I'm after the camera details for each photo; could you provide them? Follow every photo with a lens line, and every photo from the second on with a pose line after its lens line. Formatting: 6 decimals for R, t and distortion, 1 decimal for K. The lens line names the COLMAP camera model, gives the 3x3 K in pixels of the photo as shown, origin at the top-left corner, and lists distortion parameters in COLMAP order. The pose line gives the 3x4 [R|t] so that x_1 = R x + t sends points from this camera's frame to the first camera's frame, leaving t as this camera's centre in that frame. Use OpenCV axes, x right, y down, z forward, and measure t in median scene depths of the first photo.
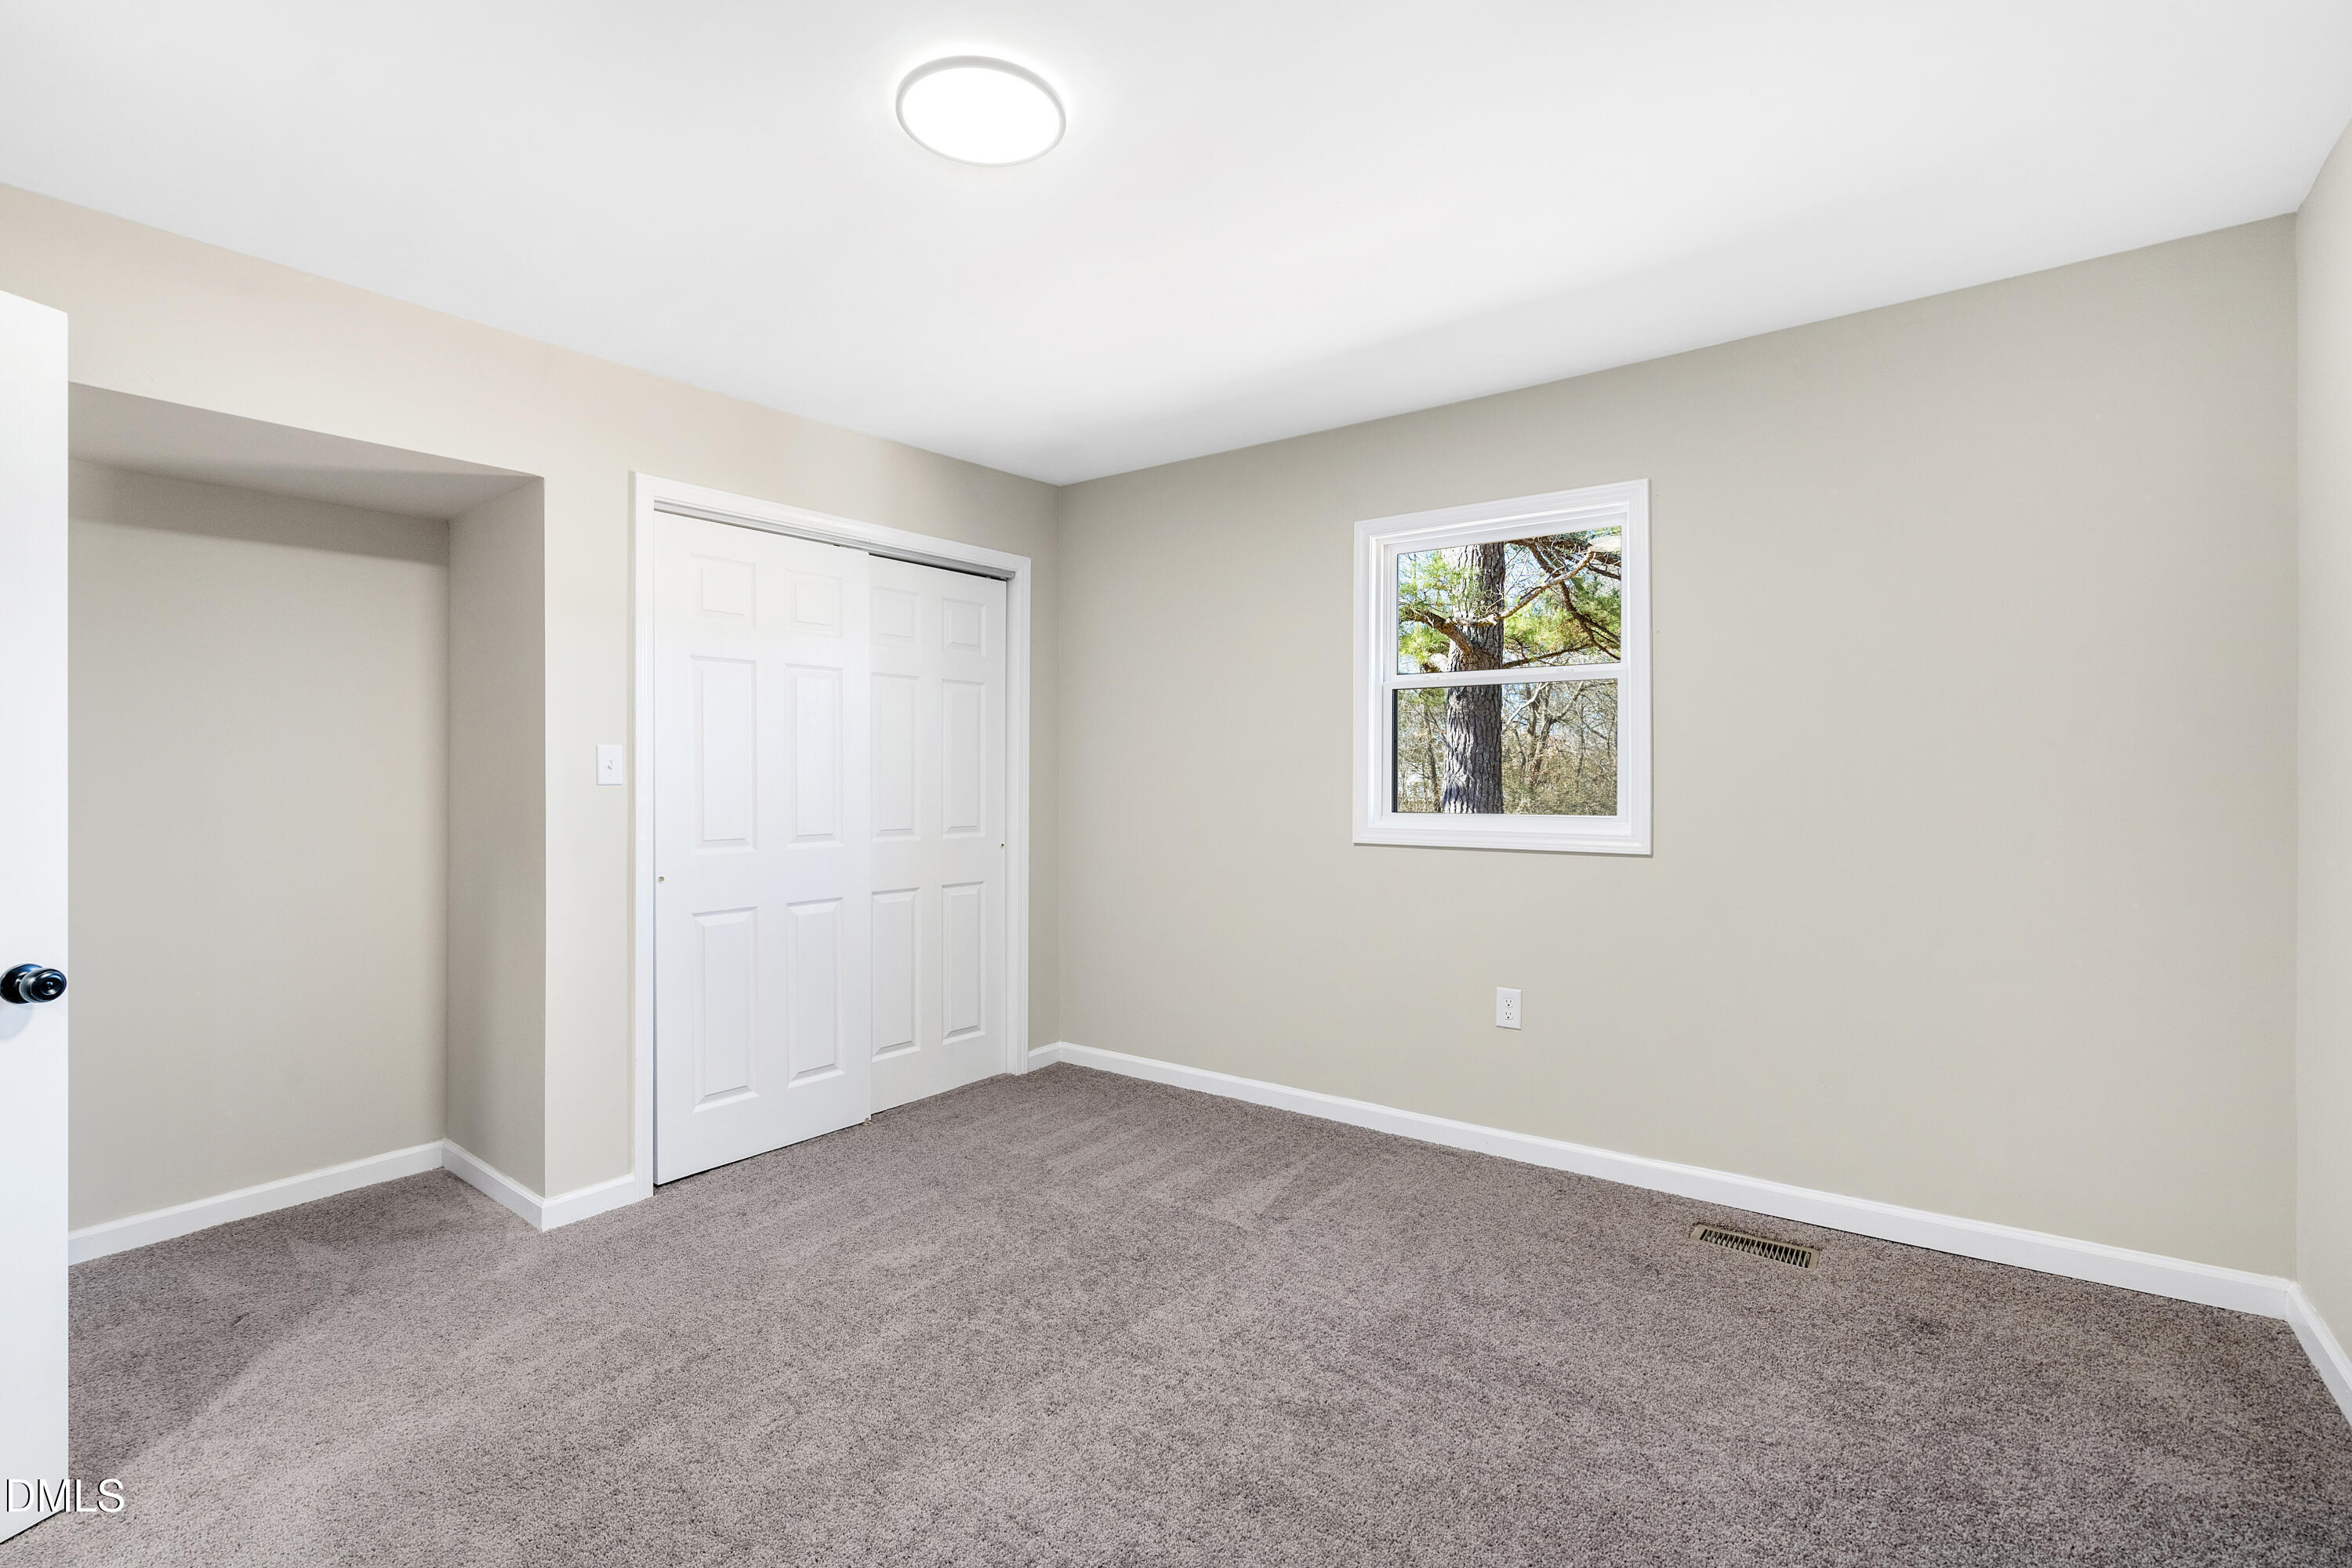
lens RADIAL K [[1048.7, 0, 1157.8], [0, 1048.7, 773.3], [0, 0, 1]] dist [-0.003718, -0.000002]
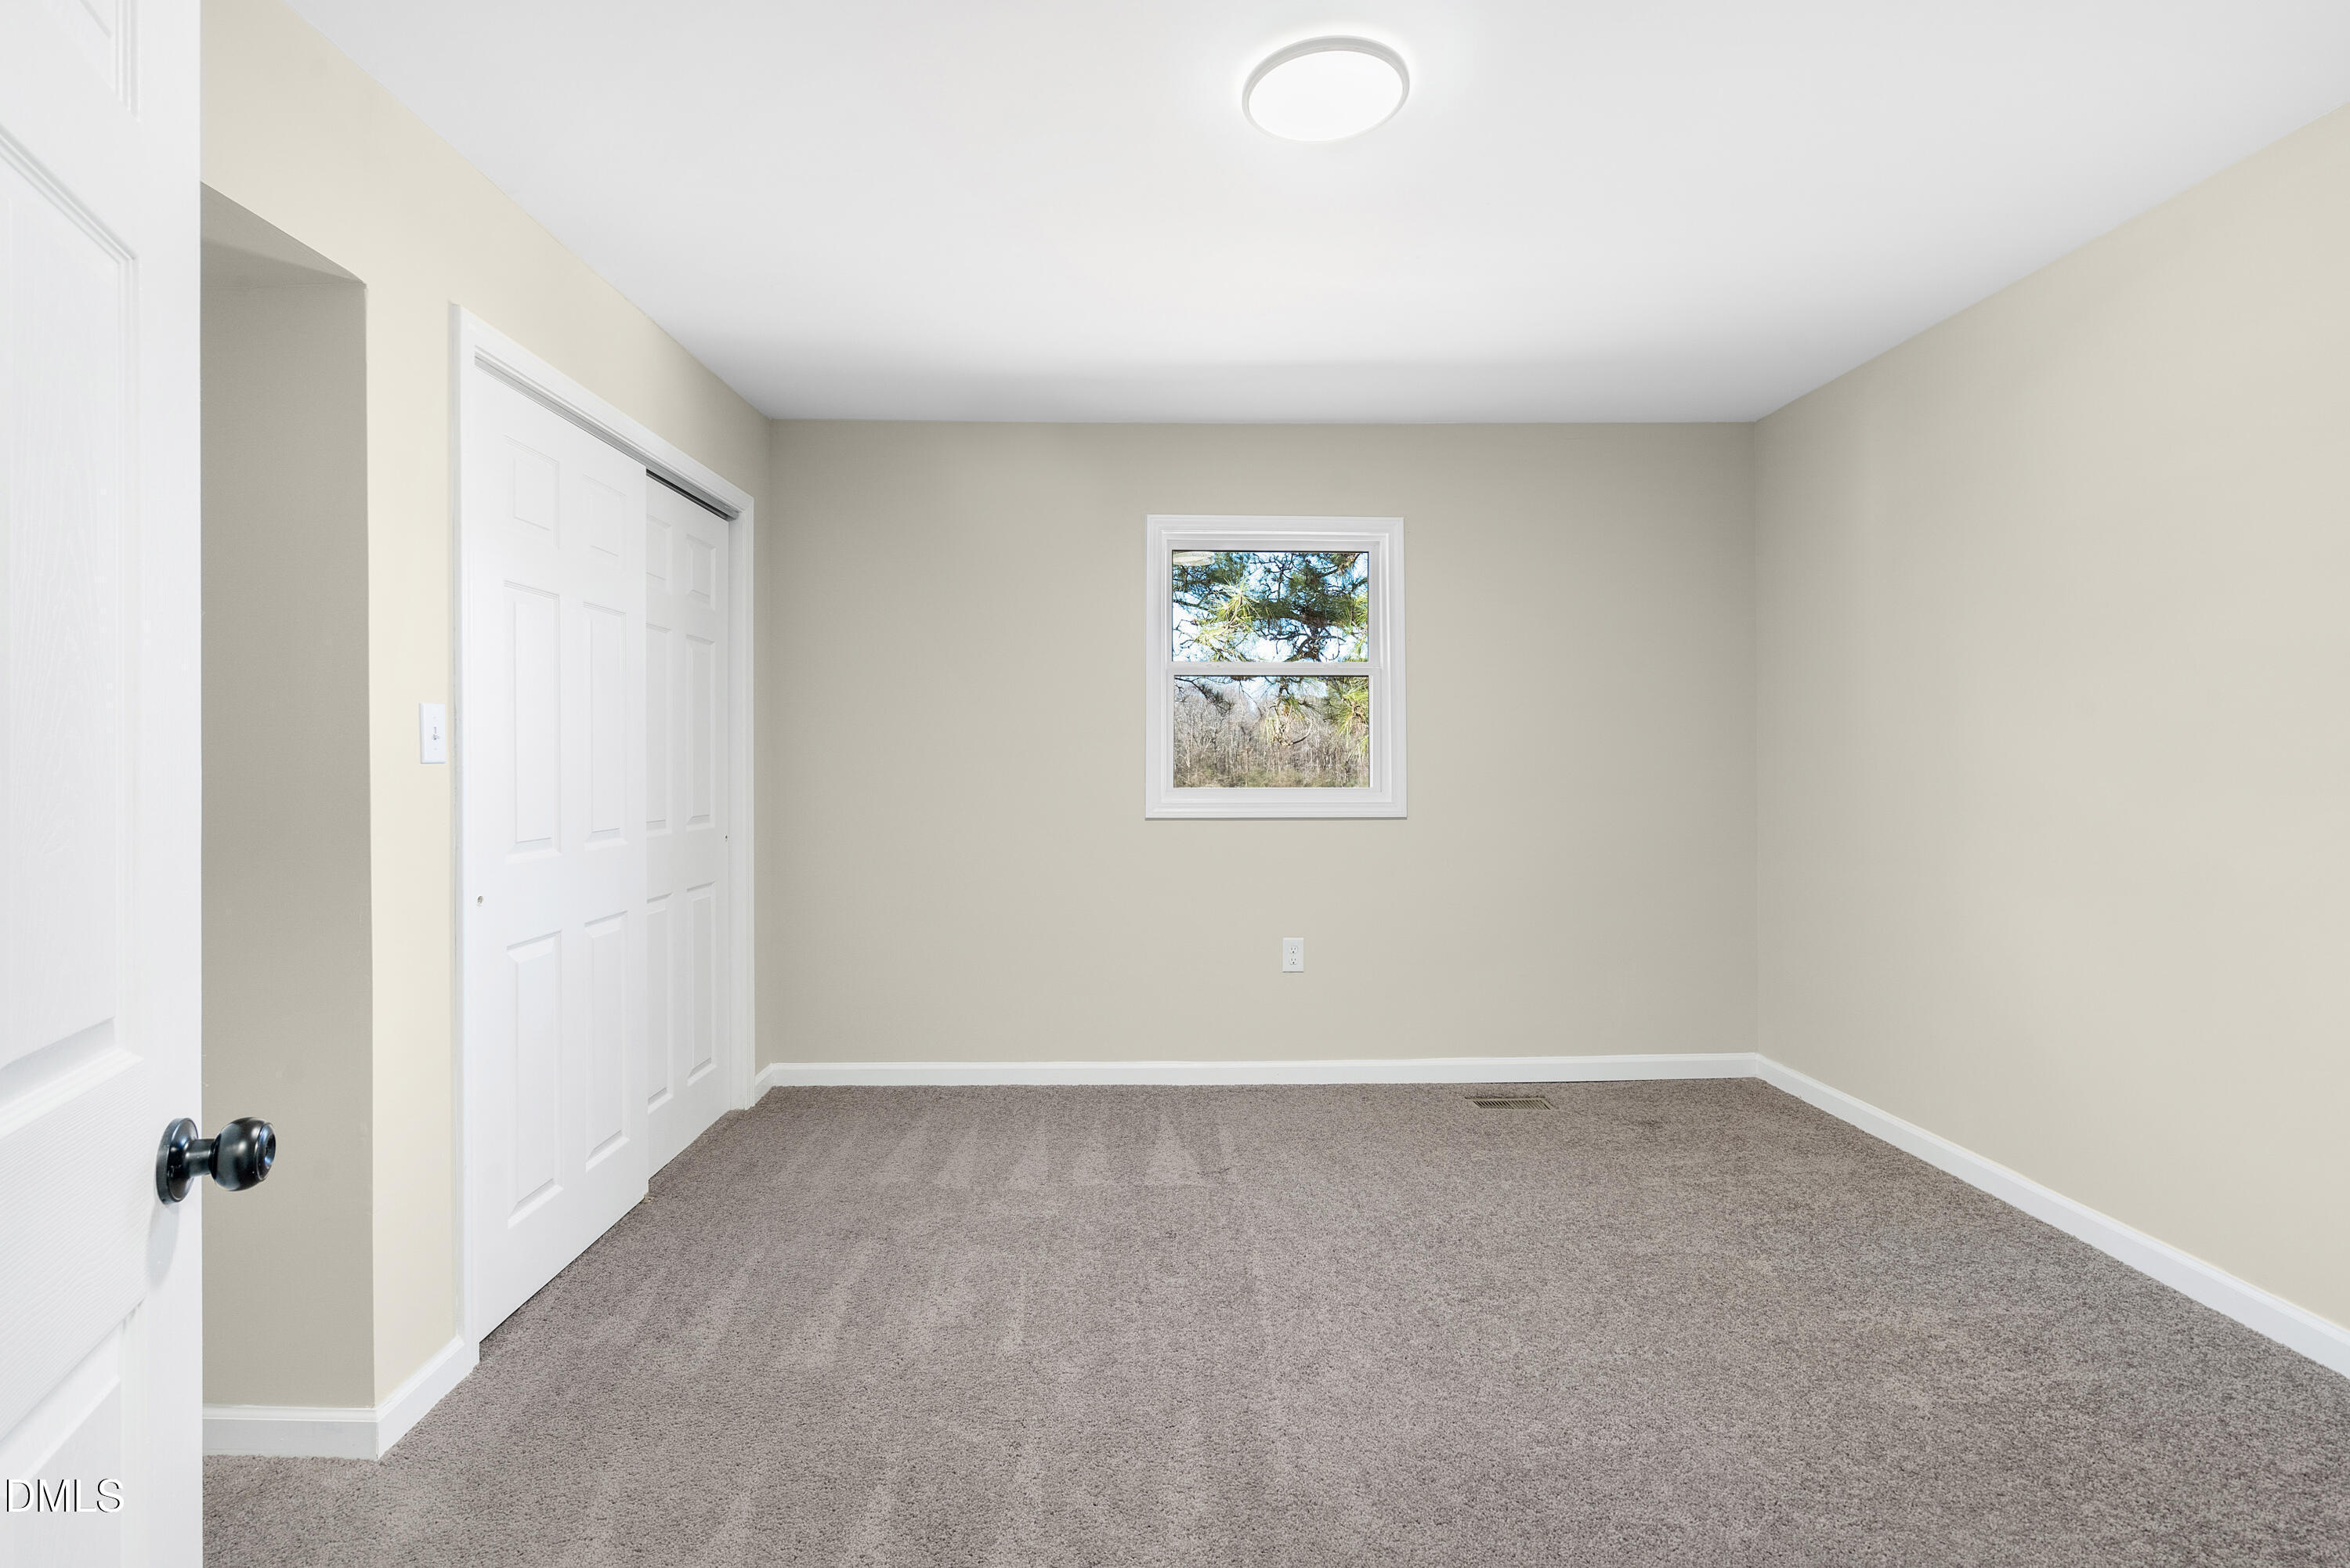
lens RADIAL K [[1047.7, 0, 1196.5], [0, 1047.7, 749.9], [0, 0, 1]] dist [-0.003718, -0.000002]
pose [[0.792992, 0.004795, 0.609213, -0.490044], [-0.001119, 0.999979, -0.006413, 0.005707], [-0.609231, 0.004404, 0.792981, 0.155006]]
